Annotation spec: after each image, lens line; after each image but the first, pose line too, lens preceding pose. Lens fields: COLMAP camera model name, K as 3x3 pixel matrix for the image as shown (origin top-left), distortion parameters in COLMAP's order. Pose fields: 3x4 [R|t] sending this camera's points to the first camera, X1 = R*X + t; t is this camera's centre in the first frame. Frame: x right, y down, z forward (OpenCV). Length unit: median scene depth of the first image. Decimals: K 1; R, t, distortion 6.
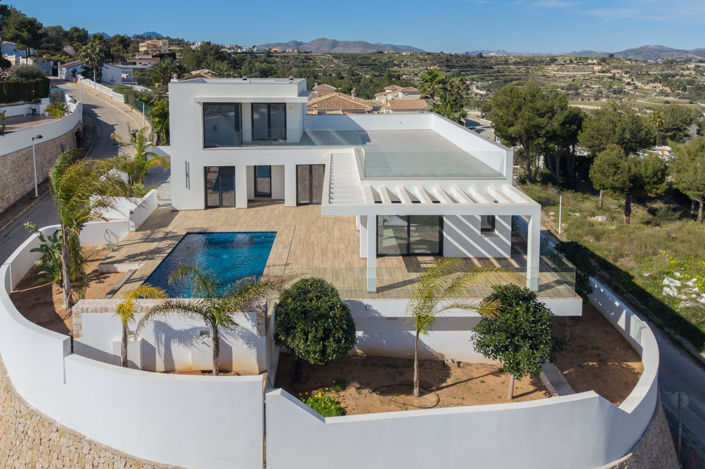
lens RADIAL K [[558.2, 0, 336.5], [0, 558.2, 146.2], [0, 0, 1]] dist [0.007909, 0.001297]
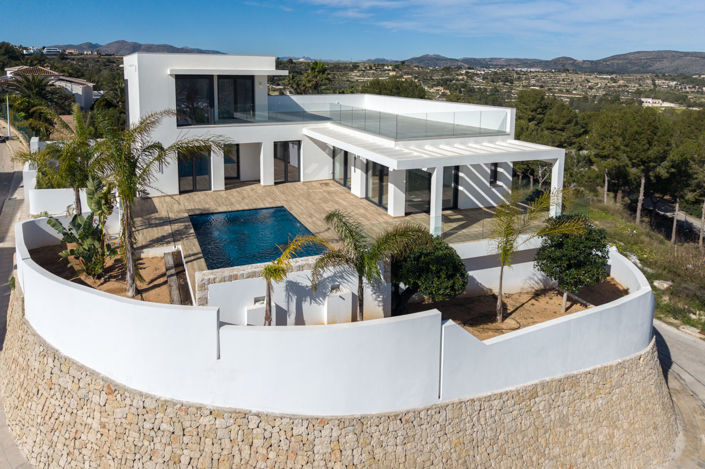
lens RADIAL K [[546.4, 0, 356.3], [0, 546.4, 182.0], [0, 0, 1]] dist [0.024642, -0.004462]
pose [[0.929941, -0.072447, 0.360501, -0.284254], [0.052701, 0.996537, 0.064319, 0.049862], [-0.363913, -0.040814, 0.930538, 0.061604]]
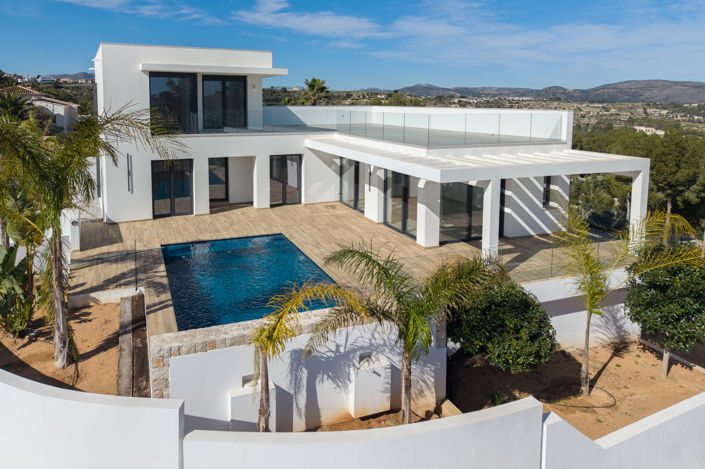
lens RADIAL K [[546.1, 0, 349.3], [0, 546.1, 184.9], [0, 0, 1]] dist [0.014605, -0.002246]
pose [[0.929776, -0.056672, 0.363738, -0.251471], [0.053946, 0.998388, 0.017657, 0.068073], [-0.364152, 0.003205, 0.931334, 0.229060]]
